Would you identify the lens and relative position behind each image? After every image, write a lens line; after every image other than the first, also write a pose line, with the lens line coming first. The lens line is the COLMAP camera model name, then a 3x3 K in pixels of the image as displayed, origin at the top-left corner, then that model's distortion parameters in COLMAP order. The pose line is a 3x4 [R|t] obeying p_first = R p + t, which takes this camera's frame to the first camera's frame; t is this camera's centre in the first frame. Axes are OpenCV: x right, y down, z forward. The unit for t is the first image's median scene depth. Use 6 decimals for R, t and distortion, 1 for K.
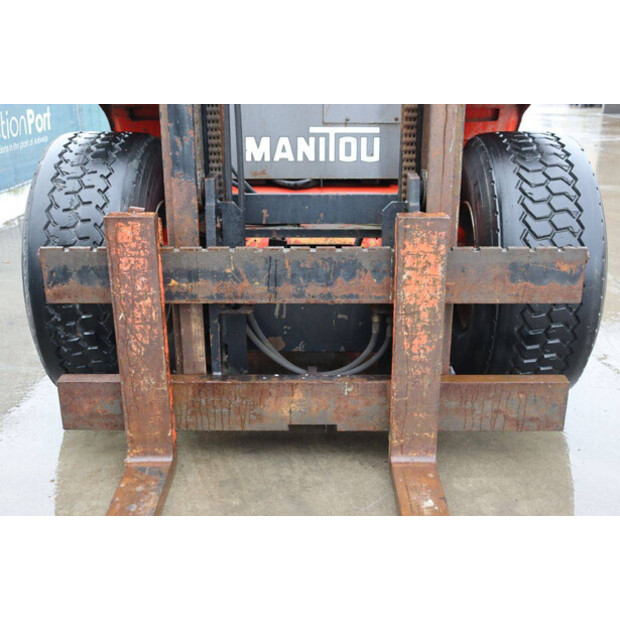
lens RADIAL K [[749.4, 0, 307.1], [0, 749.4, 301.1], [0, 0, 1]] dist [-0.003928, 0.000000]
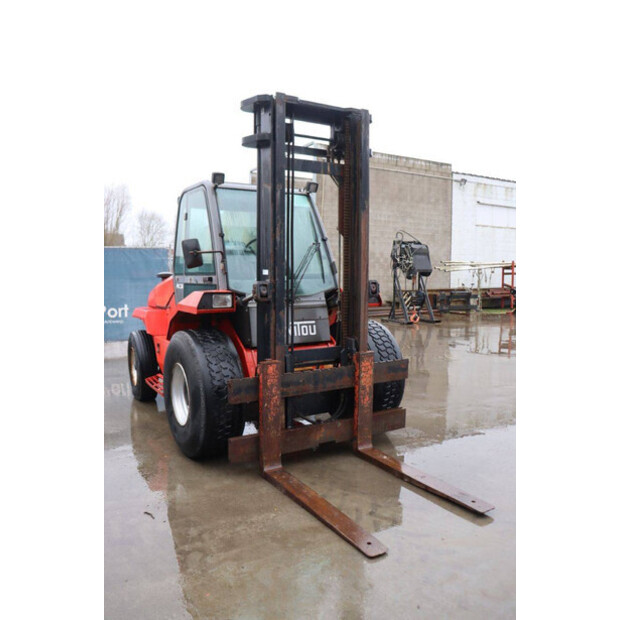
lens RADIAL K [[513.9, 0, 305.1], [0, 513.9, 307.1], [0, 0, 1]] dist [-0.139933, 0.087035]
pose [[0.853766, -0.037030, 0.519338, -0.898042], [0.155937, 0.969866, -0.187200, 0.038994], [-0.496756, 0.240809, 0.833813, -0.447288]]
